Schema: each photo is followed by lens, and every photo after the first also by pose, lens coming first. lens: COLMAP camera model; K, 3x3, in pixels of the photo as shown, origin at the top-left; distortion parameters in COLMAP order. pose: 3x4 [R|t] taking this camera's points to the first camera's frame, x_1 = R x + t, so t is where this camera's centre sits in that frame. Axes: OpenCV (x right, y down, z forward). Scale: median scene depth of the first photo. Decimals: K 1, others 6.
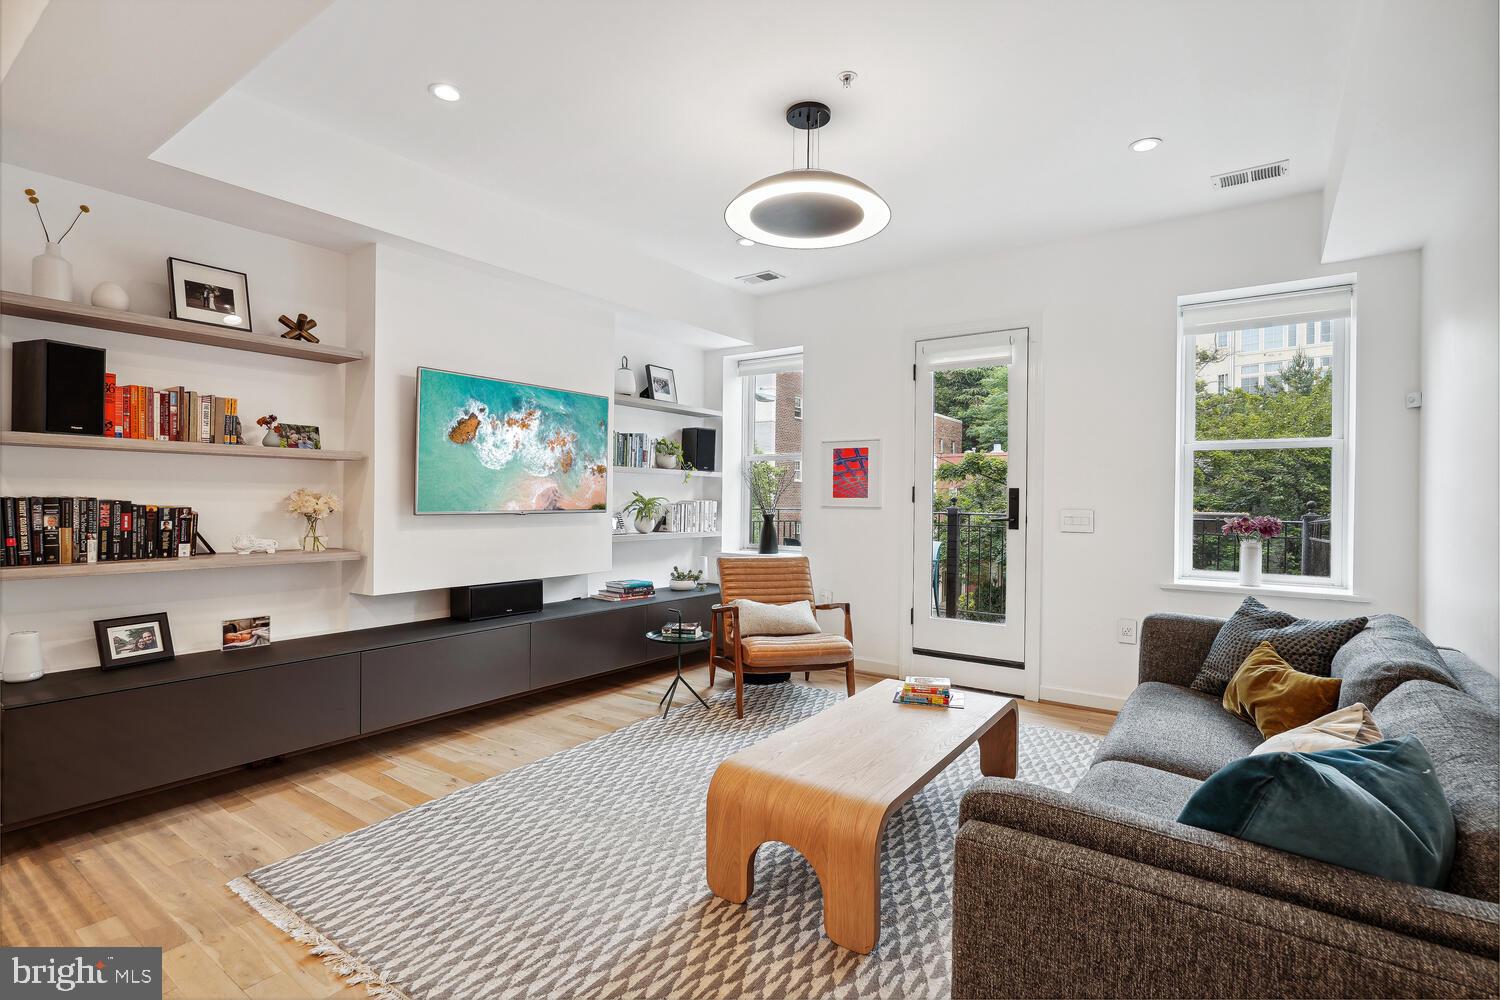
lens RADIAL K [[714.5, 0, 751.6], [0, 714.5, 499.9], [0, 0, 1]] dist [-0.011967, -0.000048]
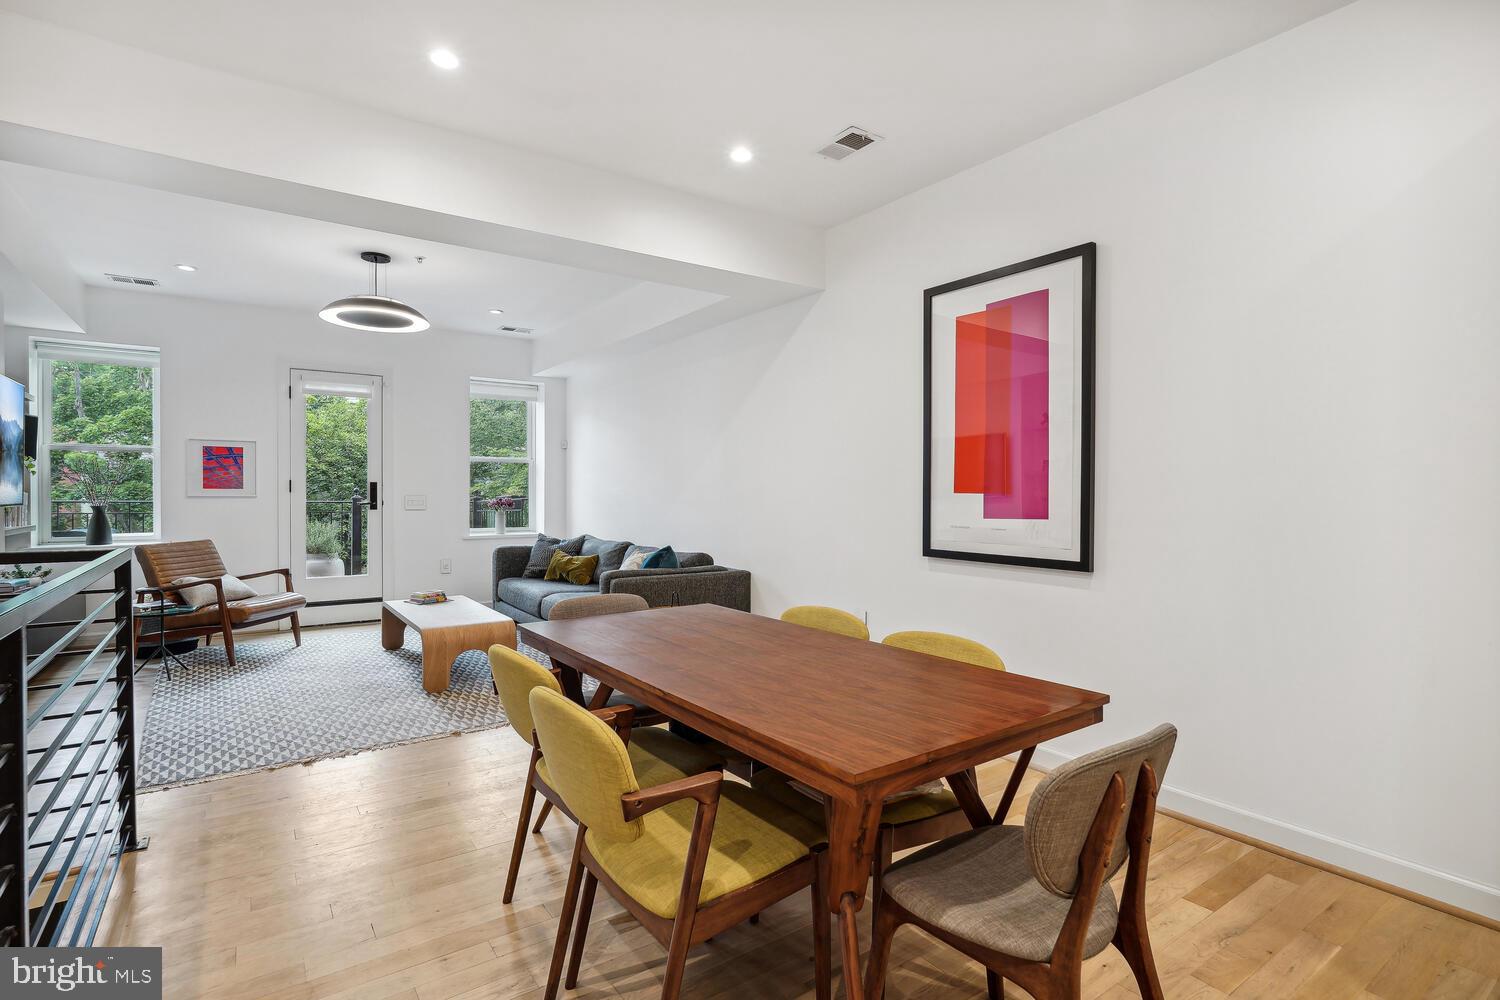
lens RADIAL K [[714.5, 0, 748.2], [0, 714.5, 495.8], [0, 0, 1]] dist [-0.011967, -0.000048]
pose [[0.334234, -0.016179, 0.942351, -0.798713], [0.002800, 0.999865, 0.016173, -0.009839], [-0.942486, -0.002767, 0.334235, -0.244042]]
